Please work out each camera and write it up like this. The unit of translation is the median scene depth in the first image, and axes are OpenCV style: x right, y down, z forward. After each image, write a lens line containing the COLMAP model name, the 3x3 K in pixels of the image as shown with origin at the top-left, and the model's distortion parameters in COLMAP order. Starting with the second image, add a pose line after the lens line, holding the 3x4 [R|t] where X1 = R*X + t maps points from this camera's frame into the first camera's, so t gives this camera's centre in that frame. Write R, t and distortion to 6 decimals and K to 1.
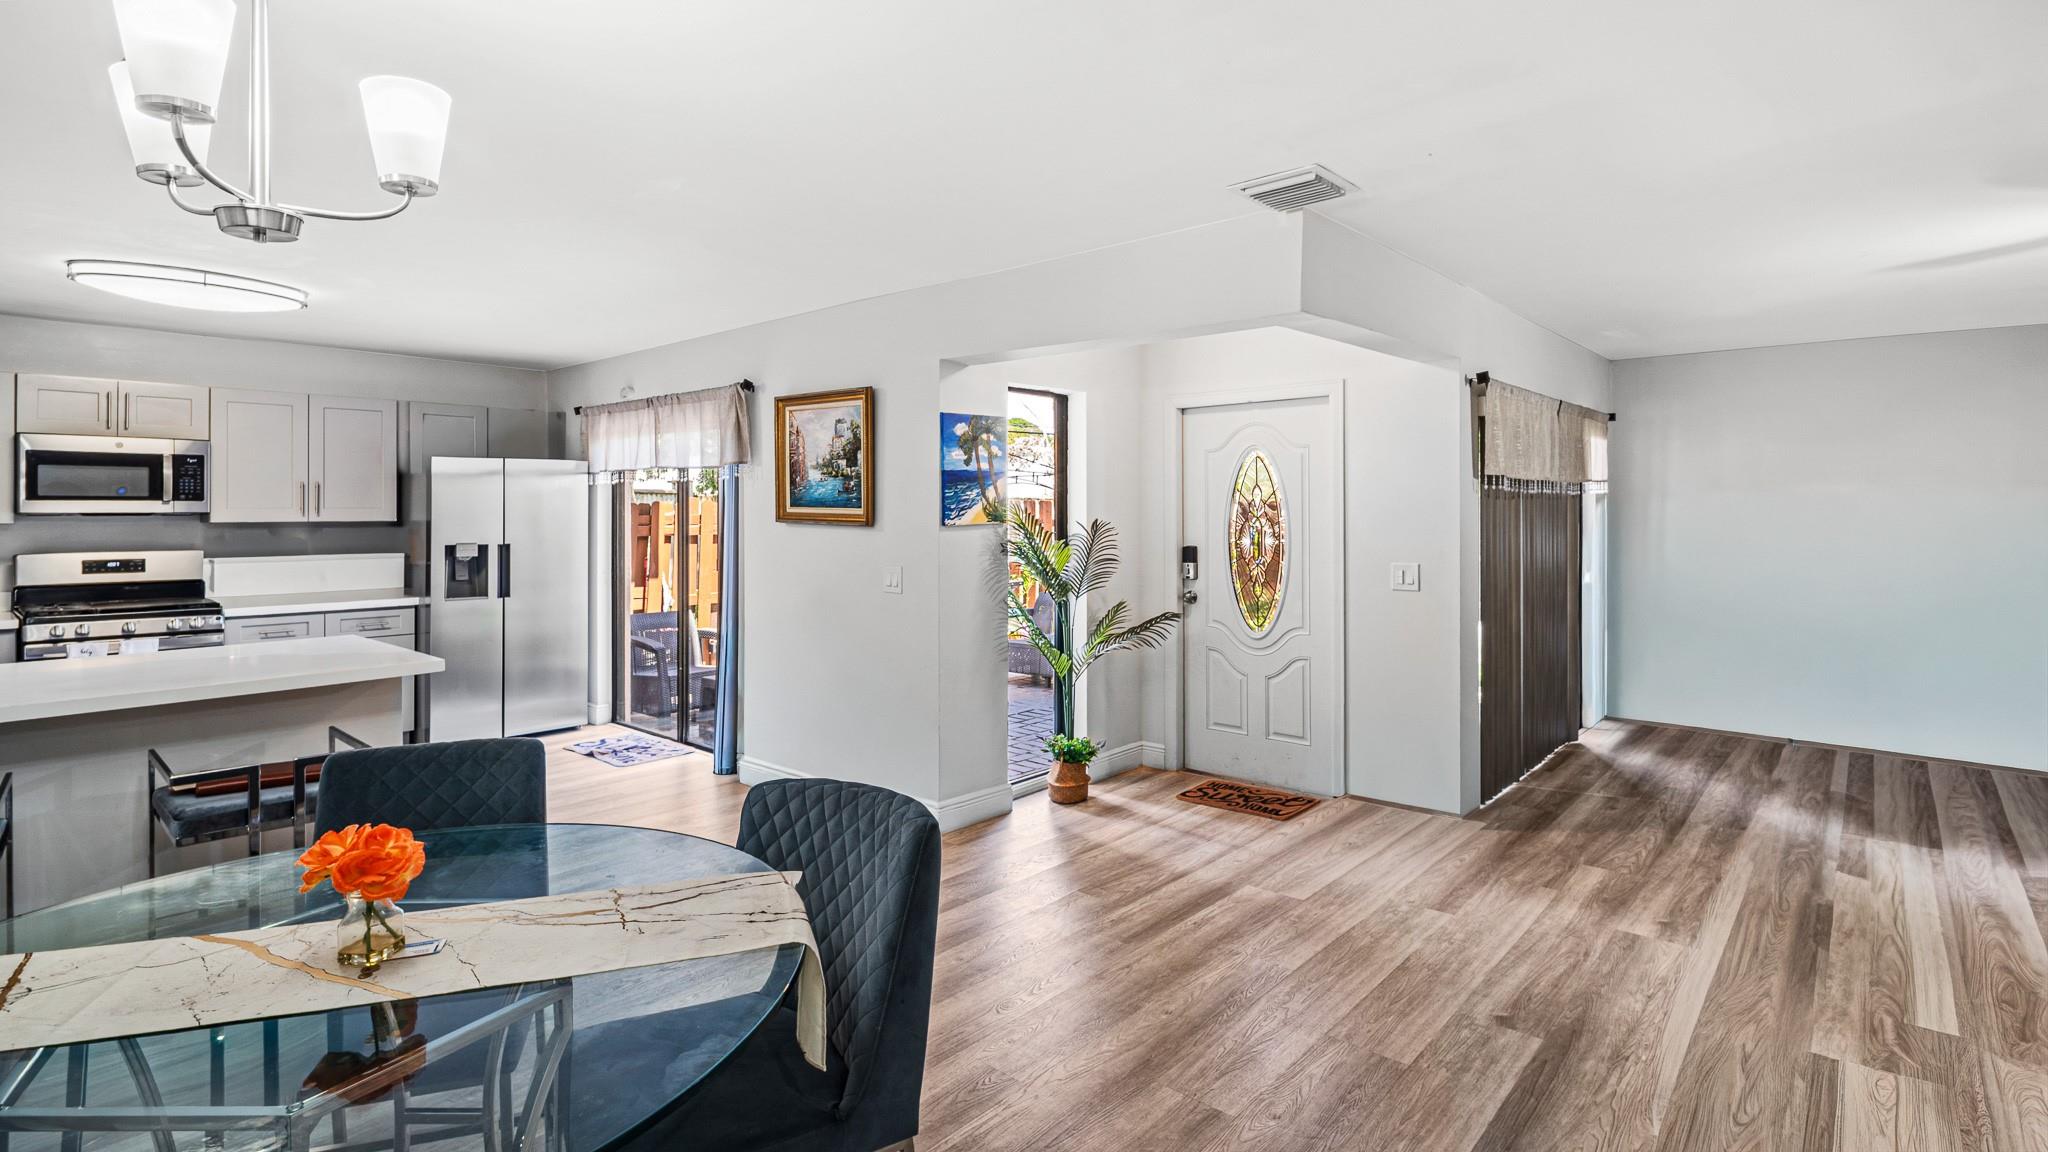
lens RADIAL K [[969.7, 0, 1031.1], [0, 969.7, 510.3], [0, 0, 1]] dist [-0.005301, -0.003253]
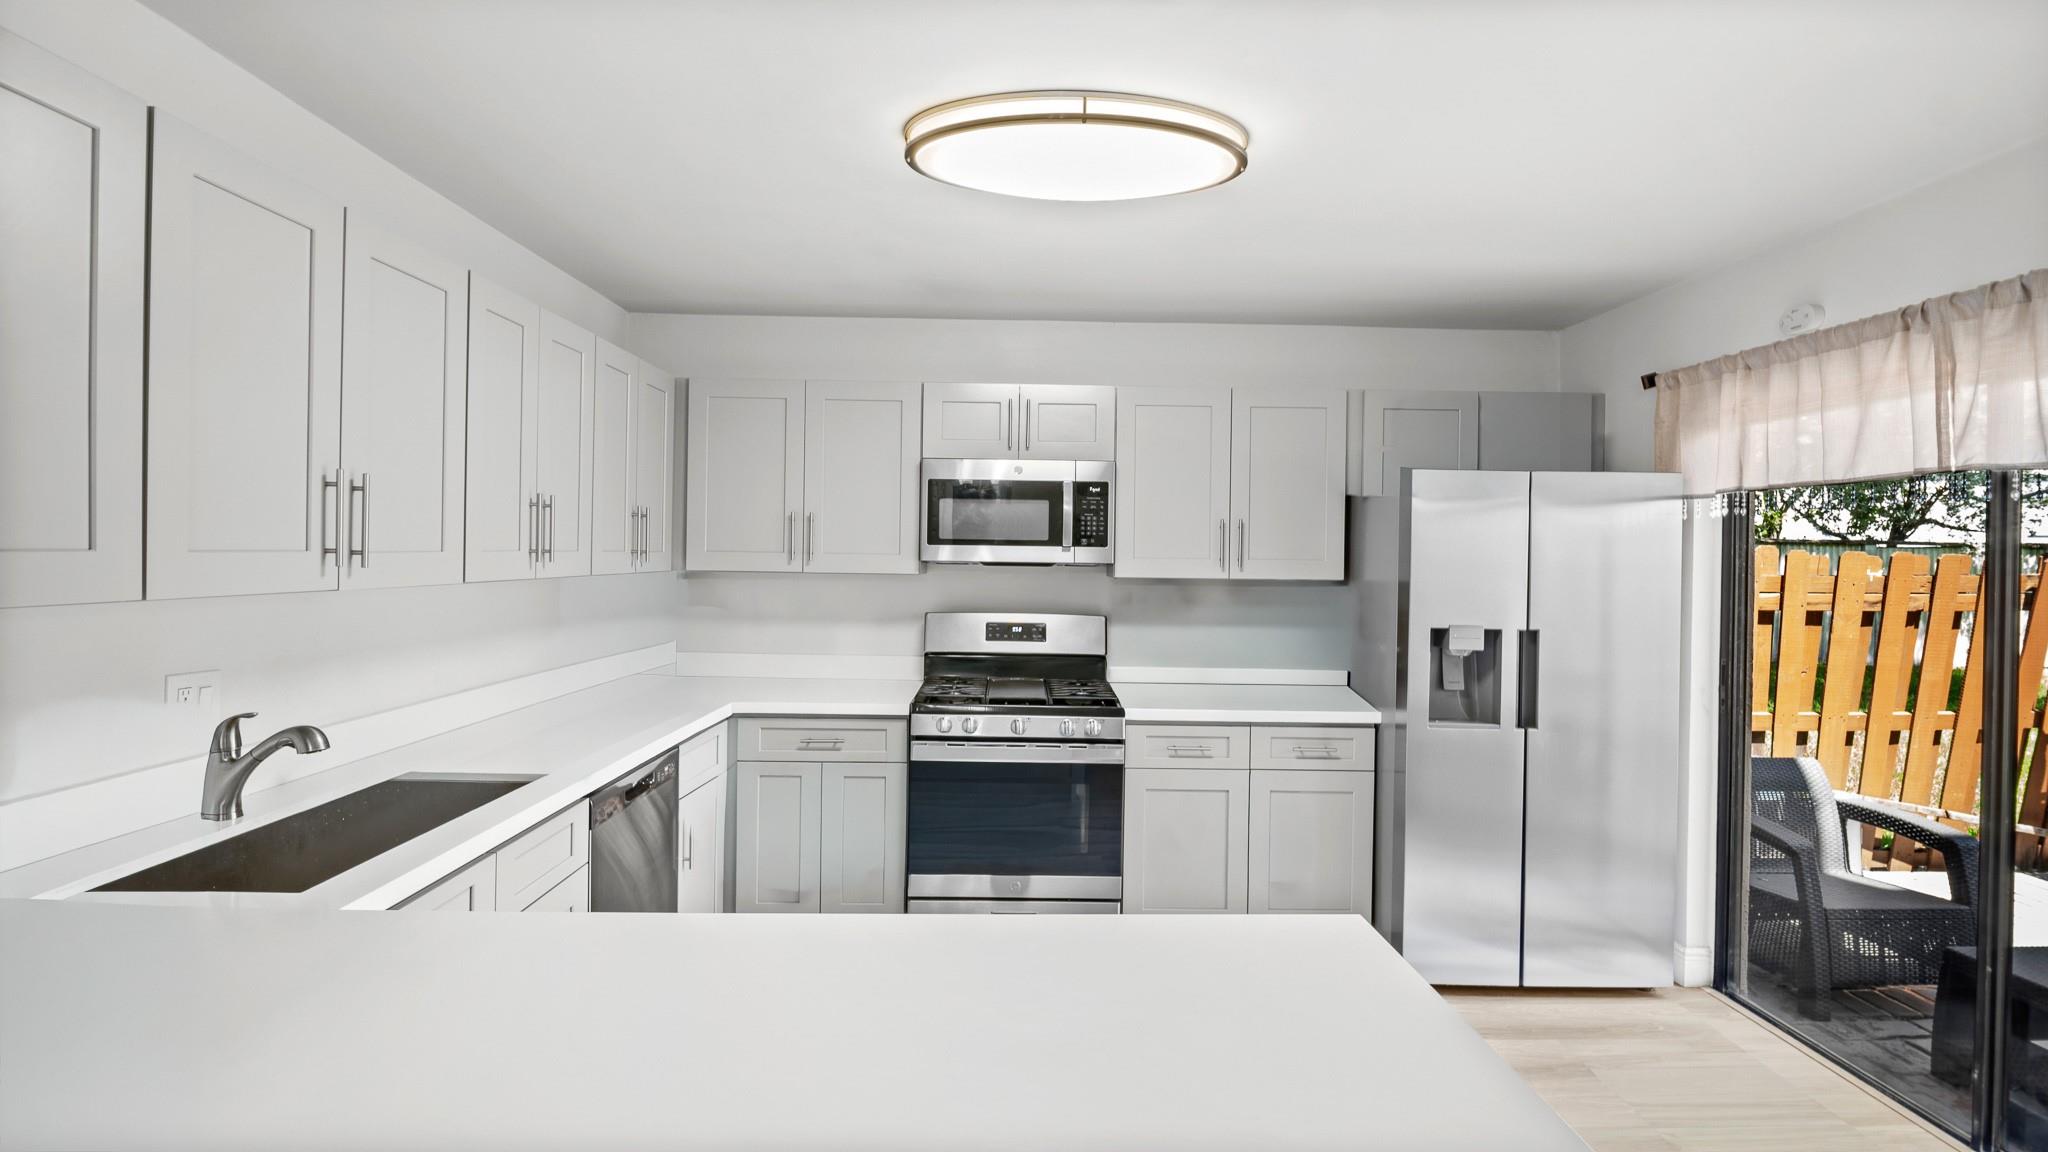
lens RADIAL K [[969.7, 0, 1020.8], [0, 969.7, 565.2], [0, 0, 1]] dist [-0.005301, -0.003253]
pose [[0.671828, 0.020248, -0.740431, -0.367620], [-0.013465, 0.999795, 0.015124, -0.006151], [0.740585, -0.000191, 0.671962, 0.466880]]
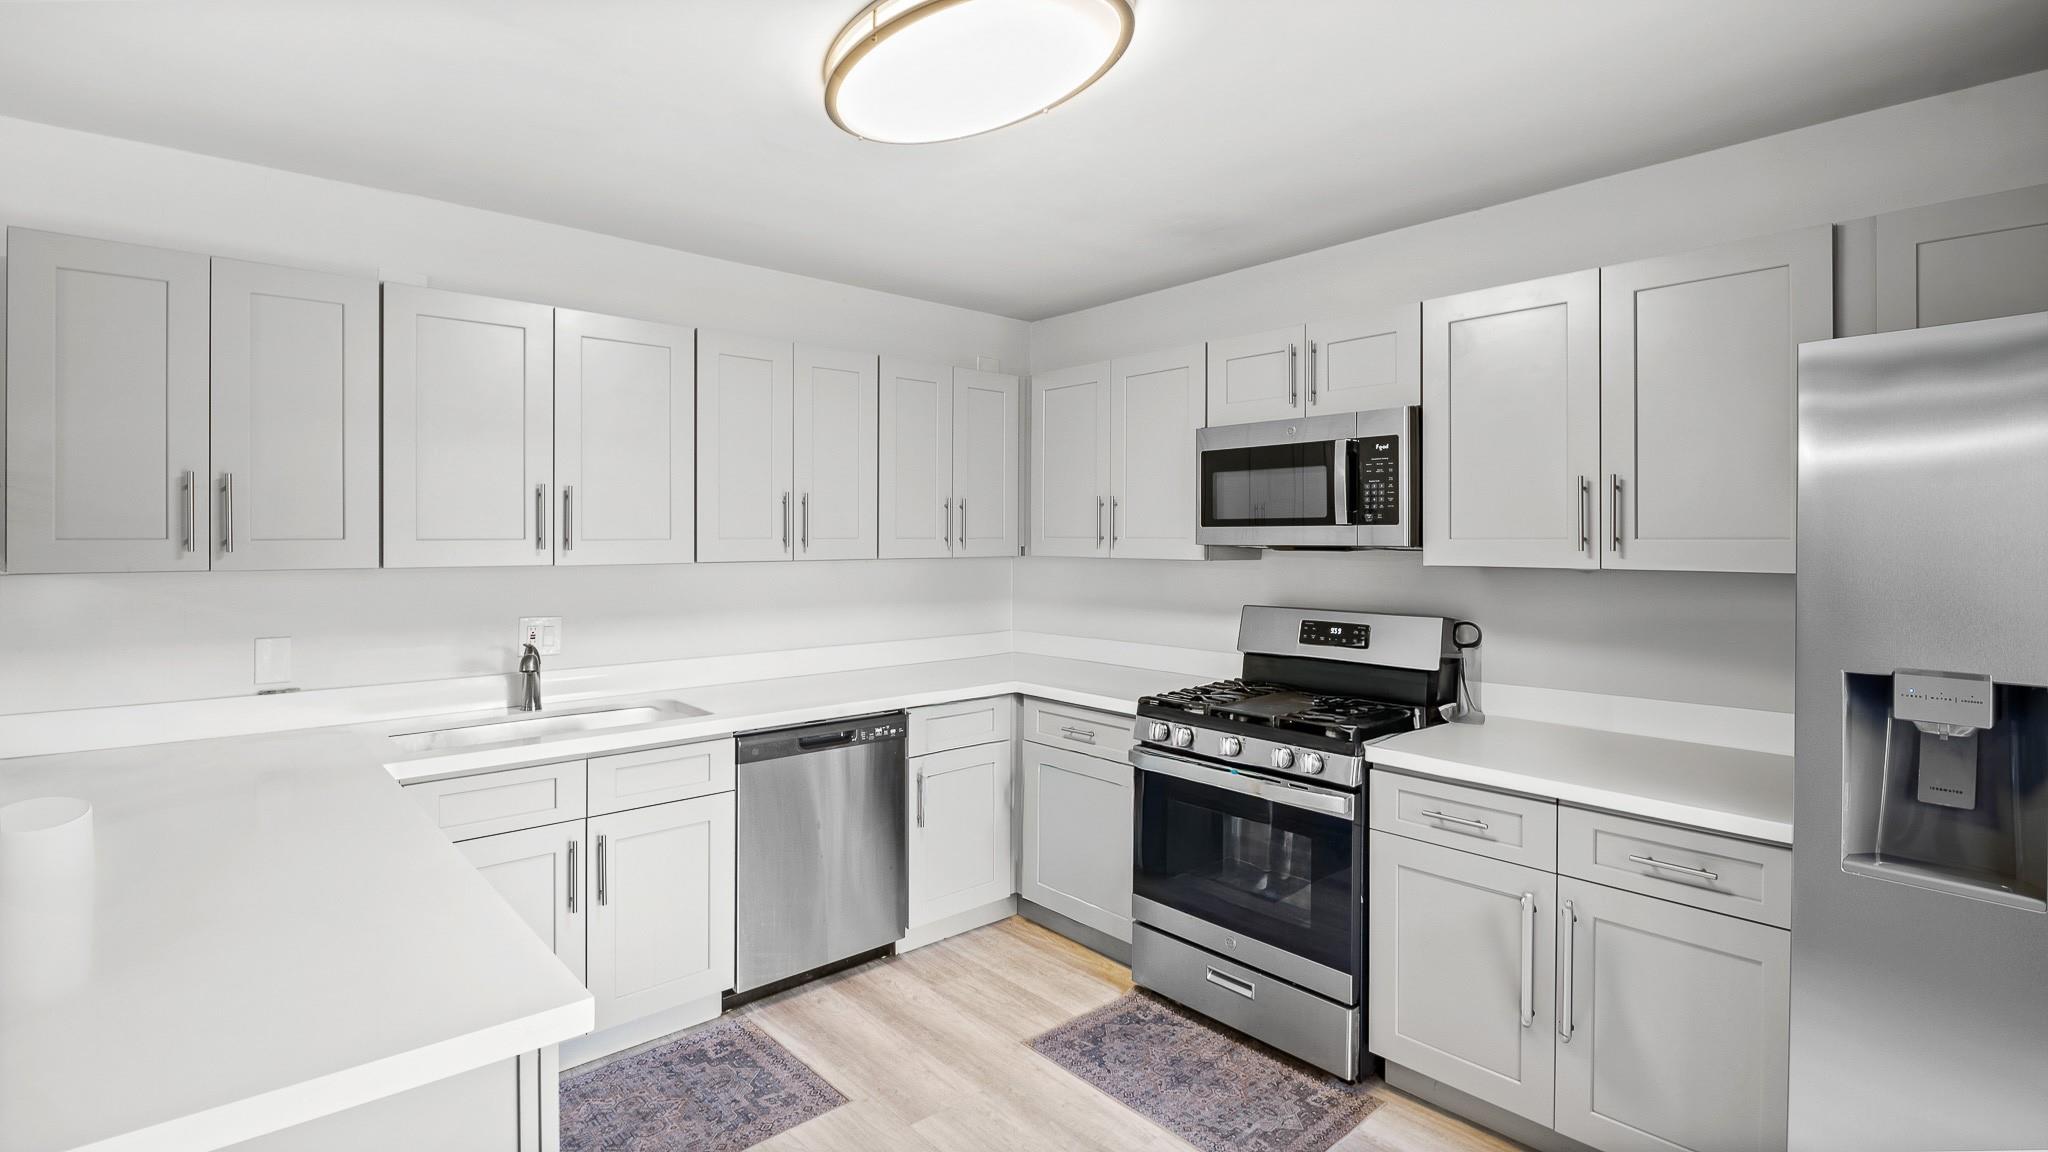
lens RADIAL K [[969.7, 0, 962.0], [0, 969.7, 537.4], [0, 0, 1]] dist [-0.005301, -0.003253]
pose [[-0.160426, 0.003528, -0.987042, -0.303546], [0.005190, 0.999983, 0.002731, -0.005158], [0.987034, -0.004685, -0.160441, 0.833635]]
